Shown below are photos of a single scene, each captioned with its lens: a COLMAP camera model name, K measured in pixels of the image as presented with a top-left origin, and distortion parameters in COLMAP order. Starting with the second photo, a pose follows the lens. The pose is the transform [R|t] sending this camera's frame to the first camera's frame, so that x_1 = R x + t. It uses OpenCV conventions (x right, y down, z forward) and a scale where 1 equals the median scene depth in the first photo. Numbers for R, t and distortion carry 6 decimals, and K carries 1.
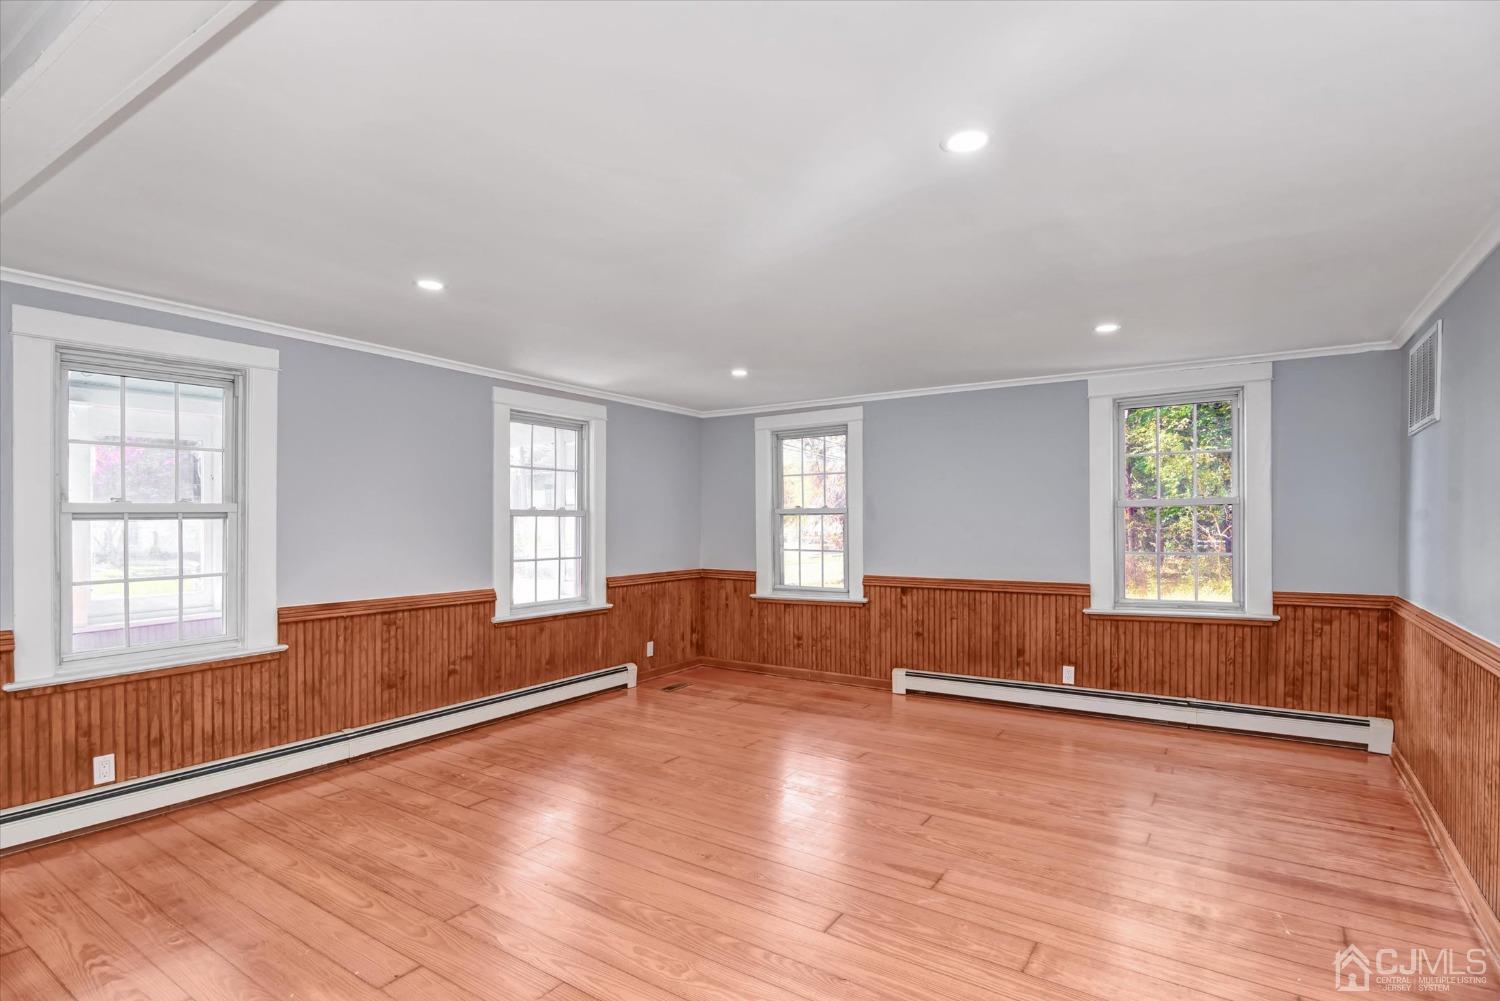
lens RADIAL K [[751.4, 0, 770.3], [0, 751.4, 509.3], [0, 0, 1]] dist [-0.002173, -0.000686]
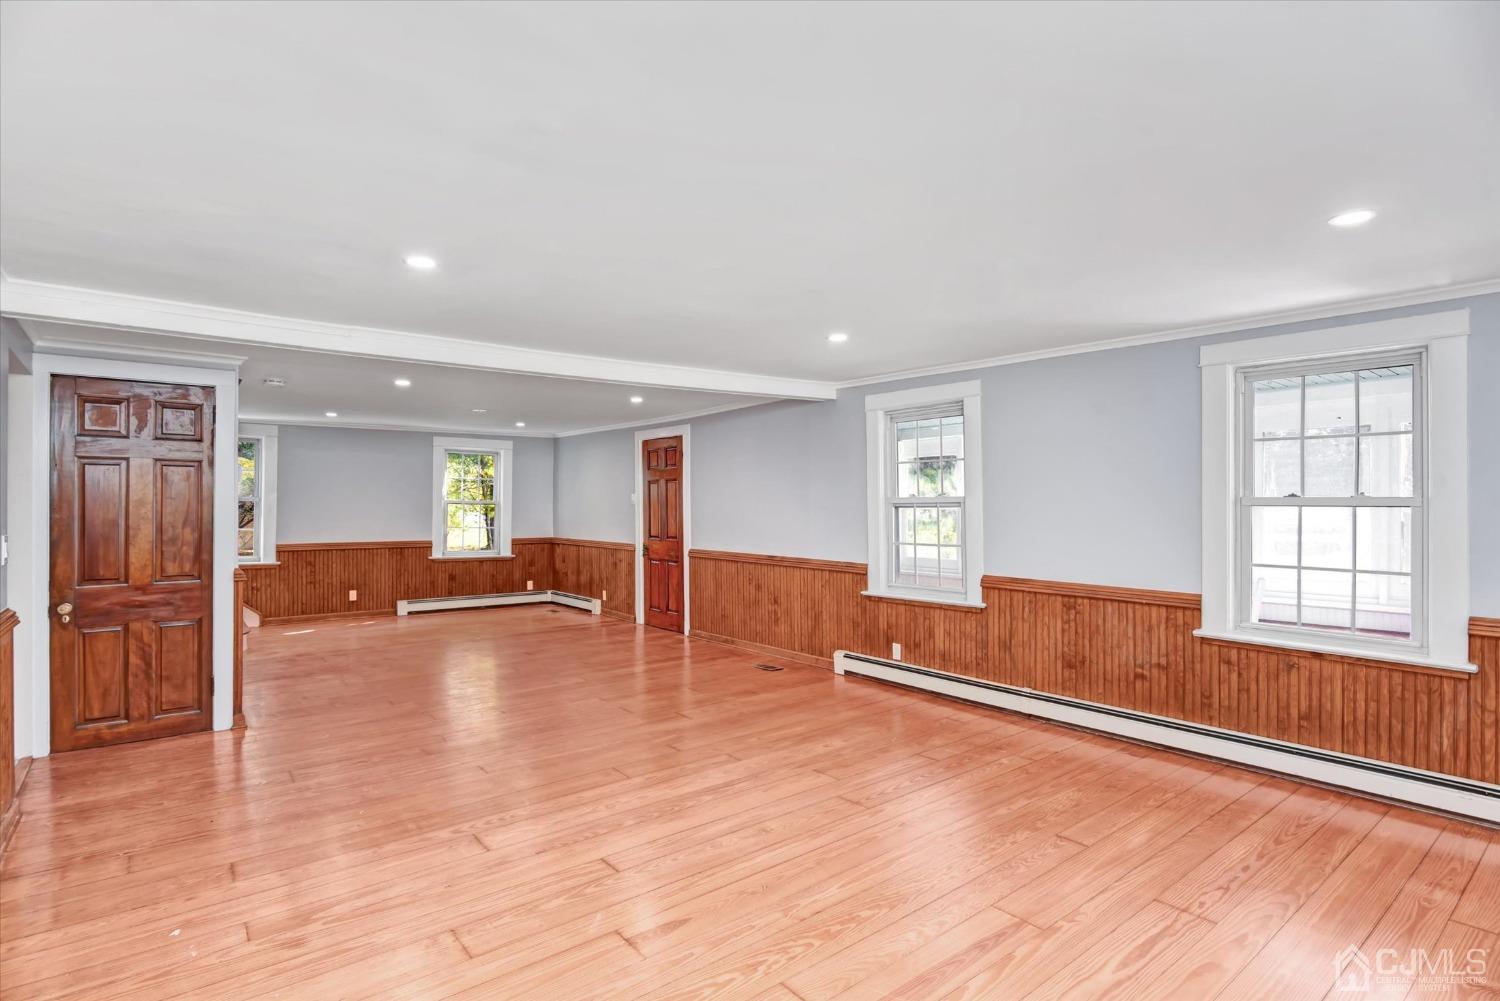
lens RADIAL K [[751.4, 0, 770.3], [0, 751.4, 509.3], [0, 0, 1]] dist [-0.002173, -0.000686]
pose [[-0.299364, 0.001255, -0.954138, 0.622022], [0.005708, 0.999984, -0.000475, 0.013094], [0.954122, -0.005589, -0.299366, 0.907580]]
